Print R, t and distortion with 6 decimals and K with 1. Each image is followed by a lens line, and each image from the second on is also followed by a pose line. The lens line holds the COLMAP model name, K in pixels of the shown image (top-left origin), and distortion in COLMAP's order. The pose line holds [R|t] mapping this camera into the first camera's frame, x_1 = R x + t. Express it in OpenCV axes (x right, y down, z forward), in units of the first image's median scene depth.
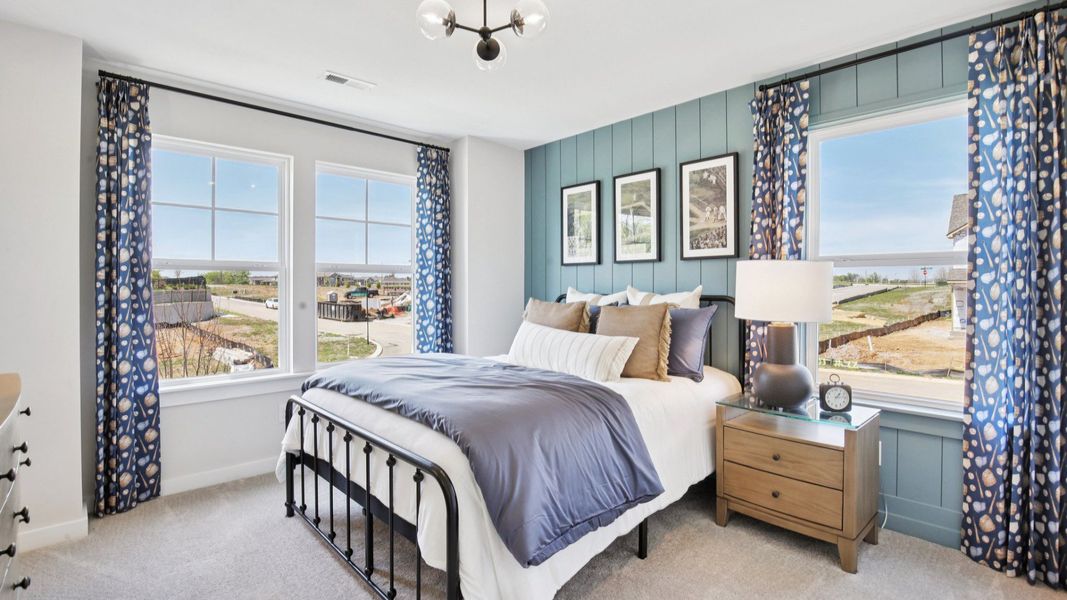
lens RADIAL K [[488.2, 0, 533.8], [0, 488.2, 287.9], [0, 0, 1]] dist [-0.026936, 0.000159]
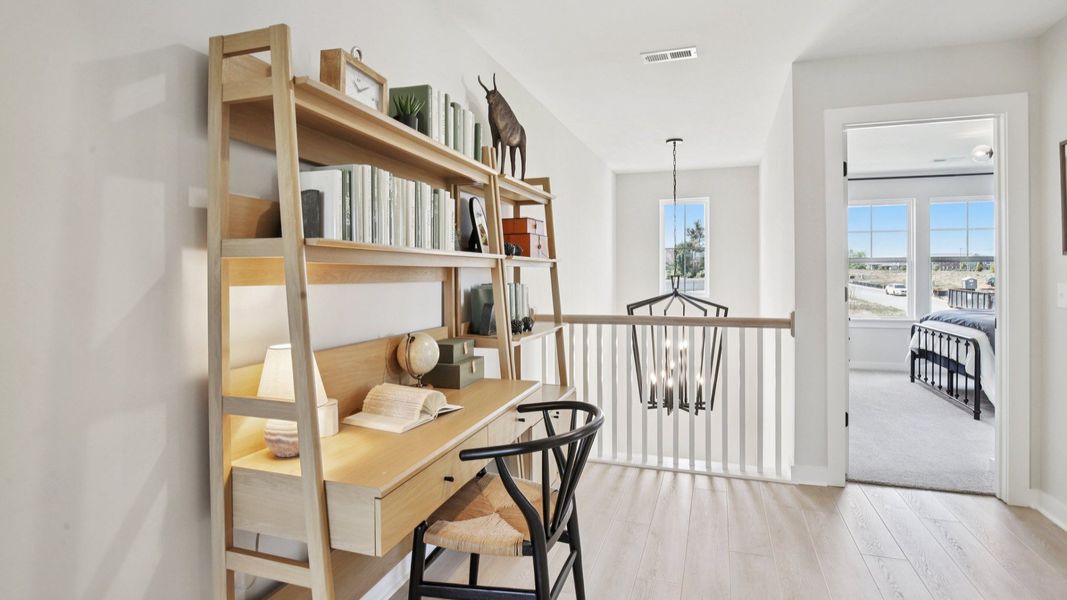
lens RADIAL K [[543.5, 0, 531.3], [0, 543.5, 279.2], [0, 0, 1]] dist [-0.026970, 0.000379]
pose [[0.466171, 0.007544, -0.884663, 0.773410], [0.002580, 0.999948, 0.009886, 0.004704], [0.884691, -0.006891, 0.466127, -1.539170]]
